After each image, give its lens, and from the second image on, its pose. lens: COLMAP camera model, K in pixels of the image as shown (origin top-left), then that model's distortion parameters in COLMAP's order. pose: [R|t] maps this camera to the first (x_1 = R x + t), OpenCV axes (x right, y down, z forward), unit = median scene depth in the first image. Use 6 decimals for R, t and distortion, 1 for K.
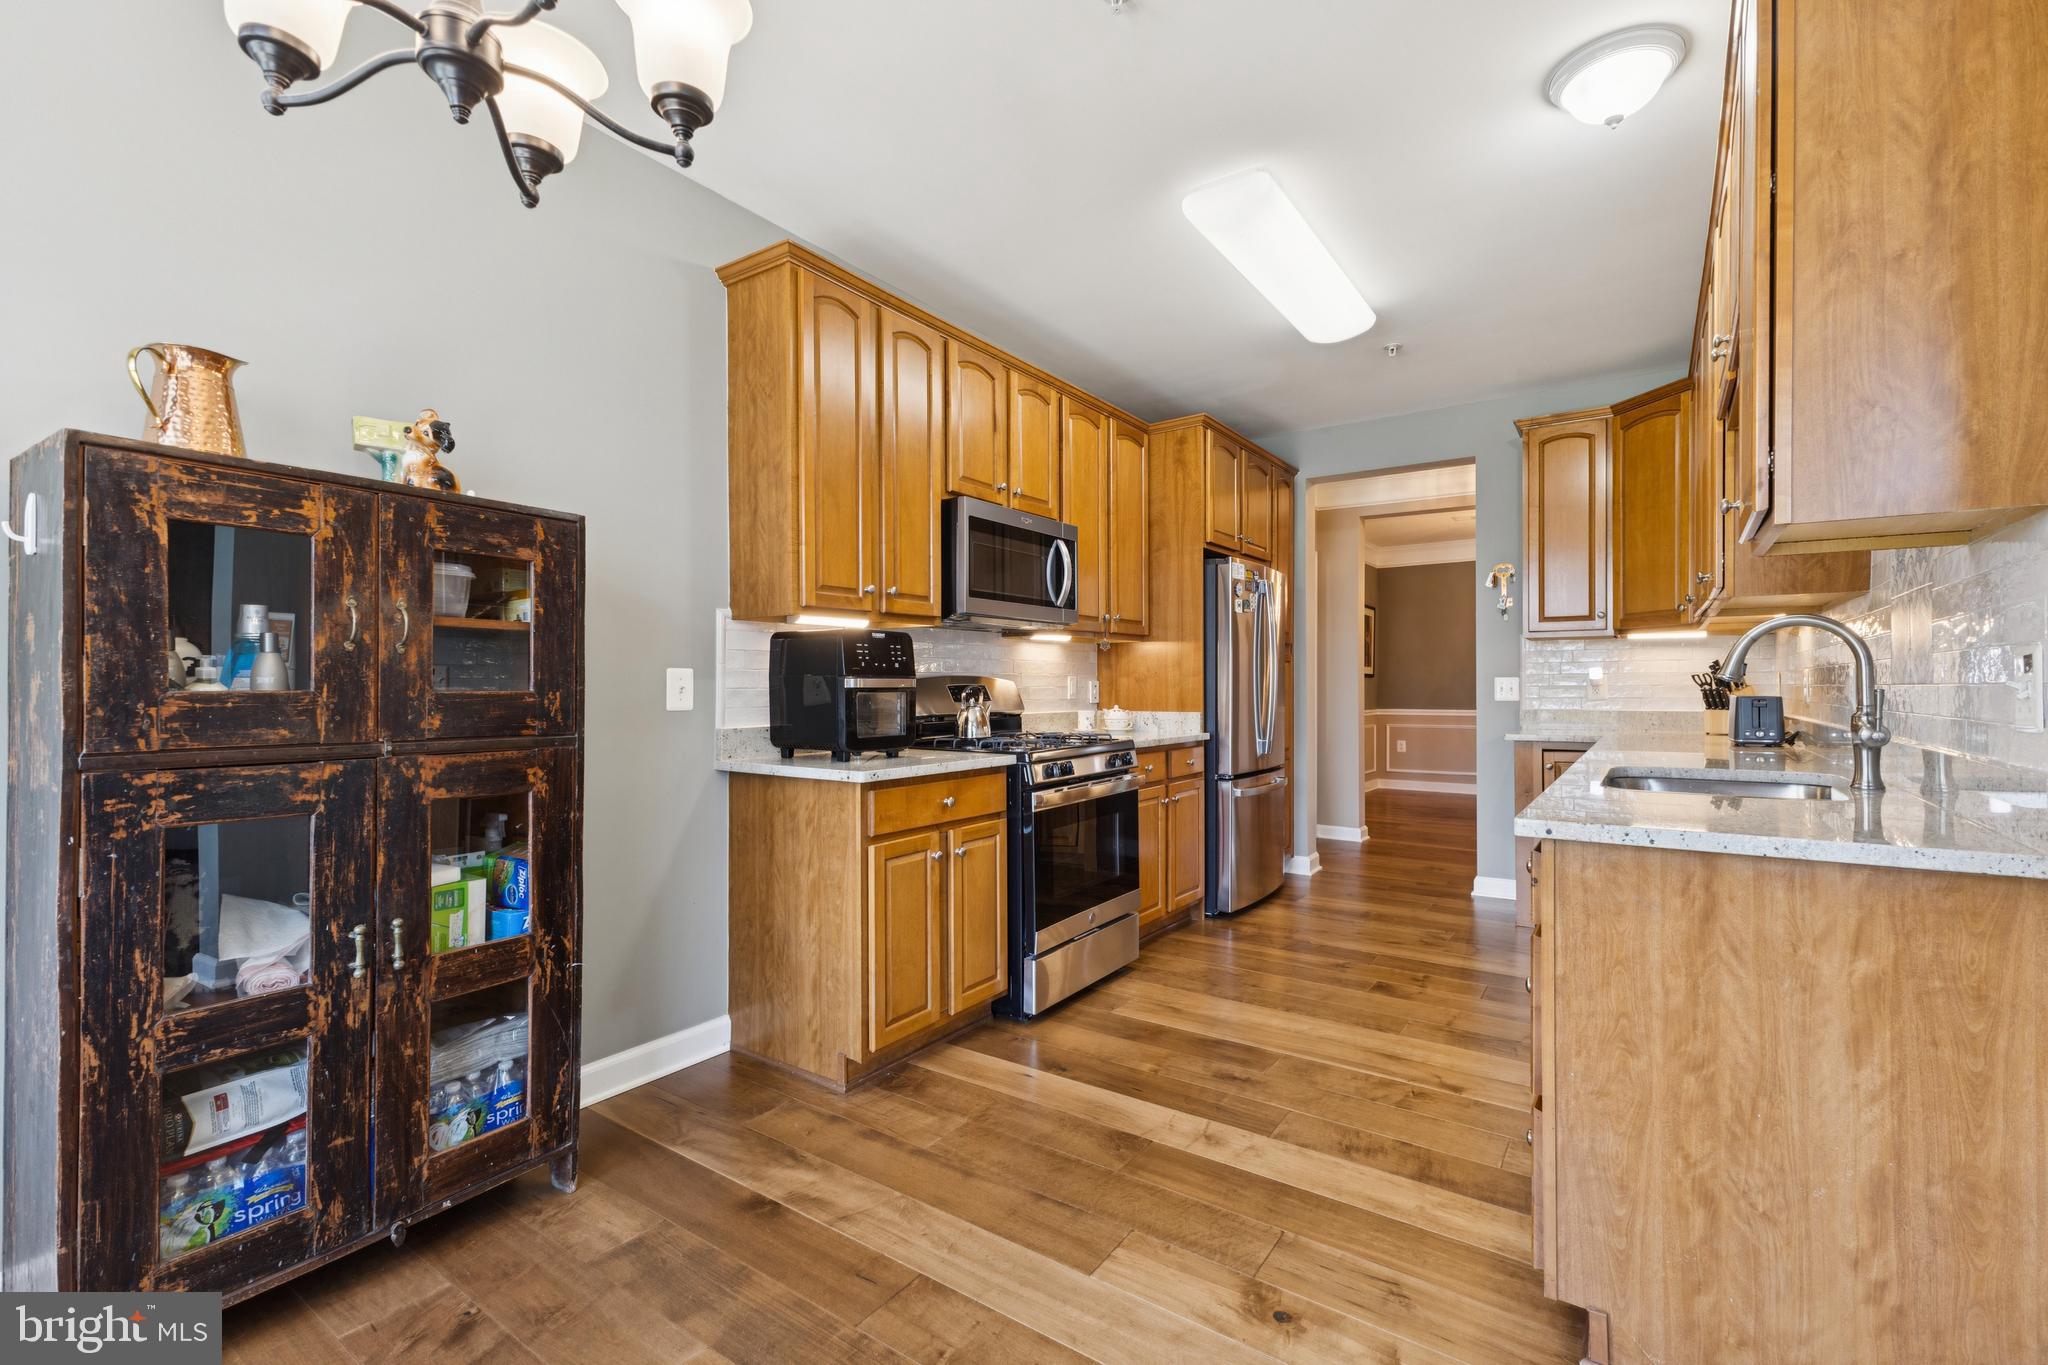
lens RADIAL K [[891.8, 0, 1024.8], [0, 891.8, 685.4], [0, 0, 1]] dist [0.011890, -0.000922]
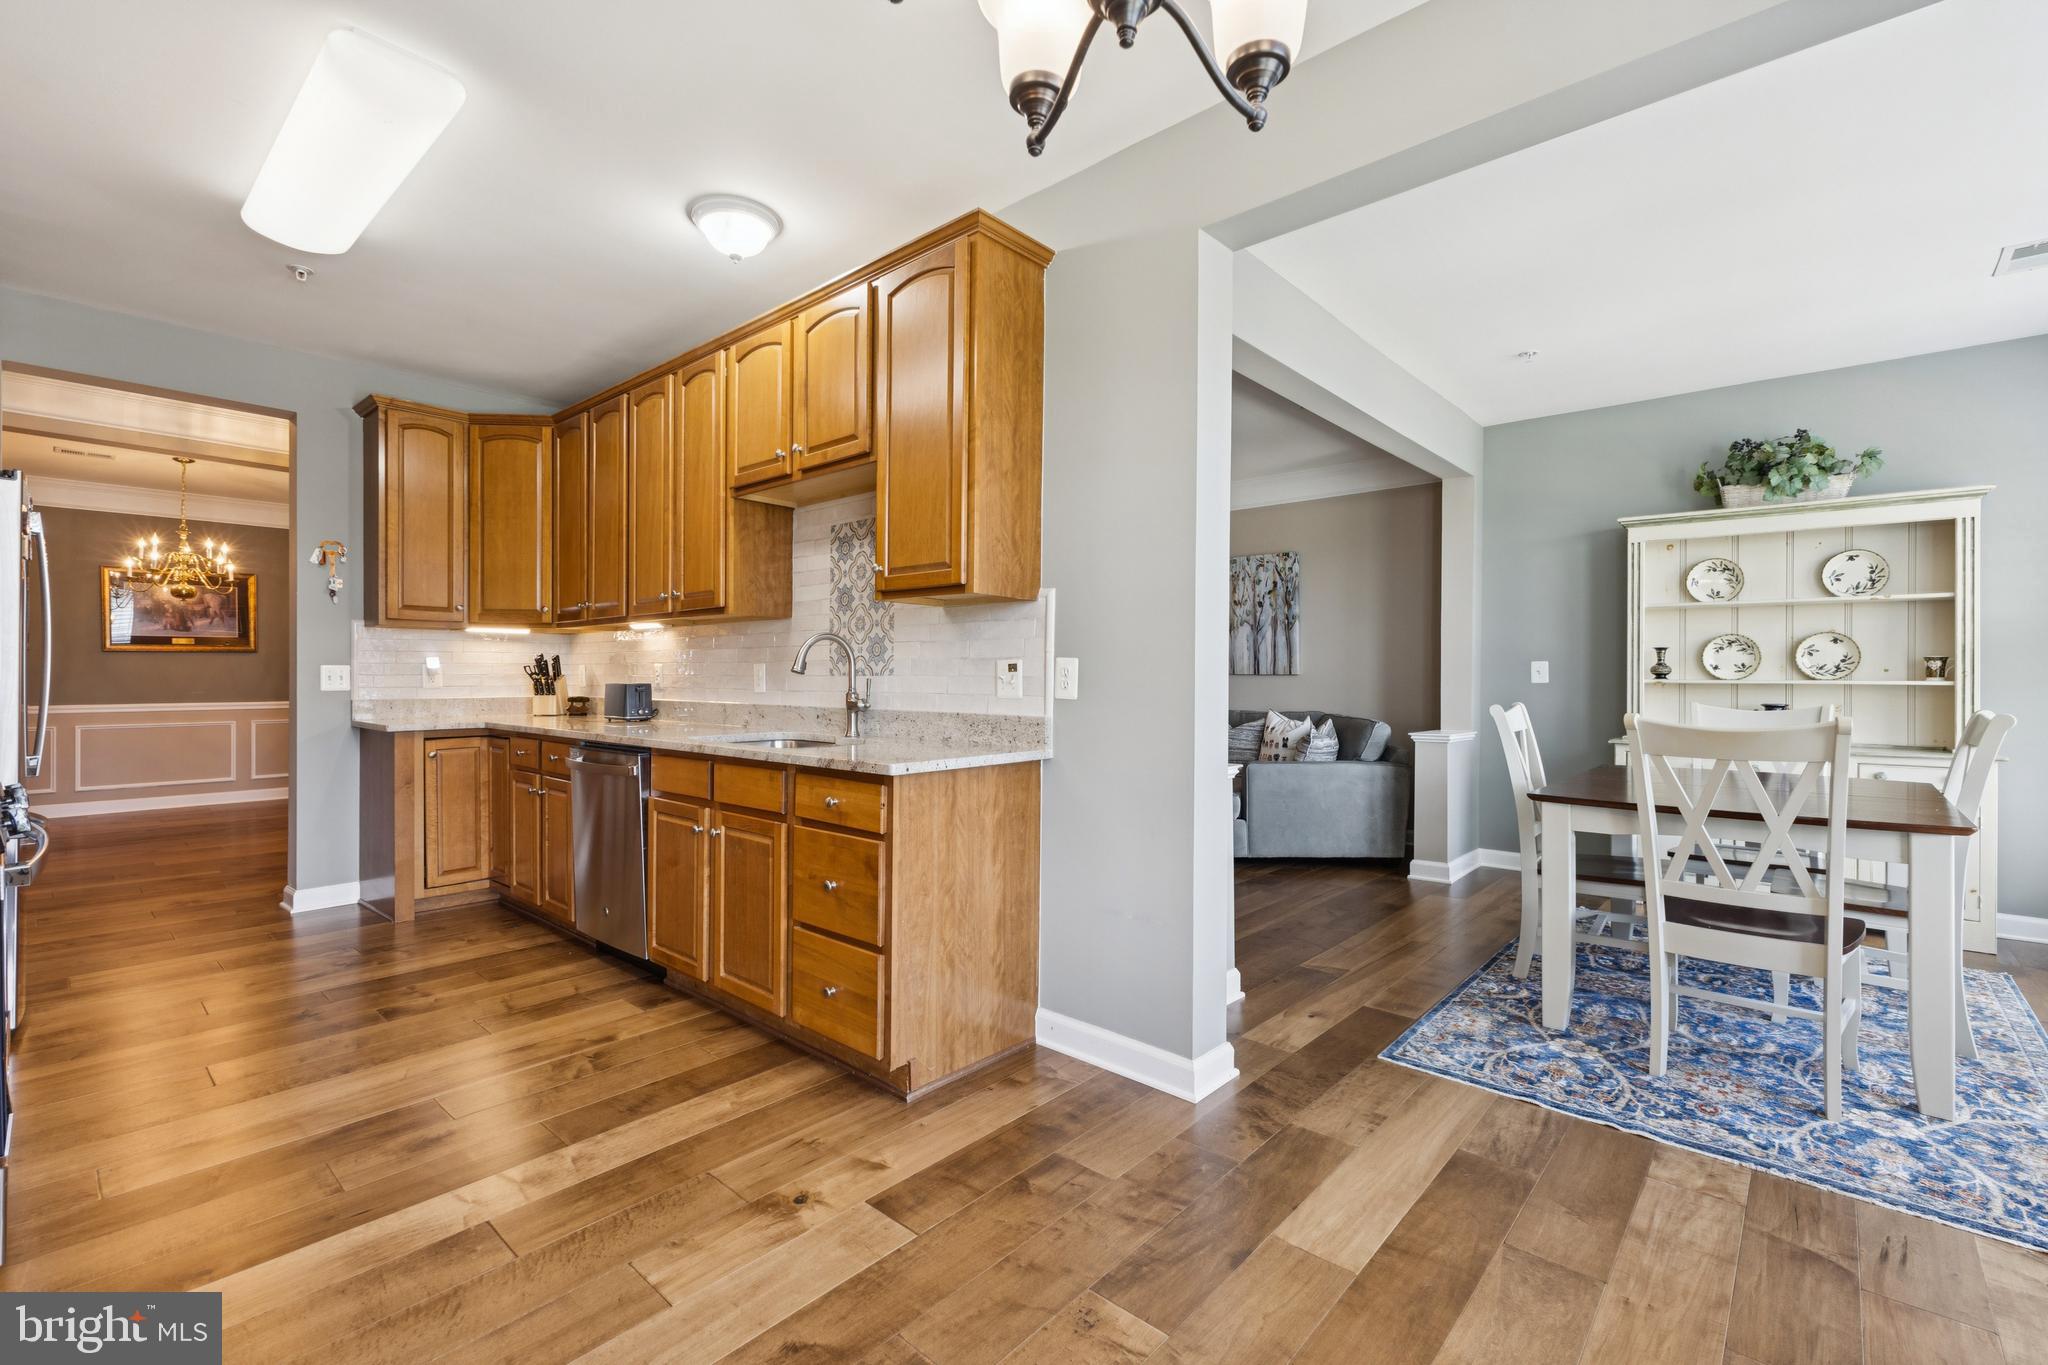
lens RADIAL K [[891.8, 0, 1024.4], [0, 891.8, 679.7], [0, 0, 1]] dist [0.011890, -0.000922]
pose [[0.117087, -0.000205, 0.993122, -0.526705], [-0.006102, 0.999981, 0.000925, 0.001702], [-0.993103, -0.006169, 0.117084, 0.342008]]
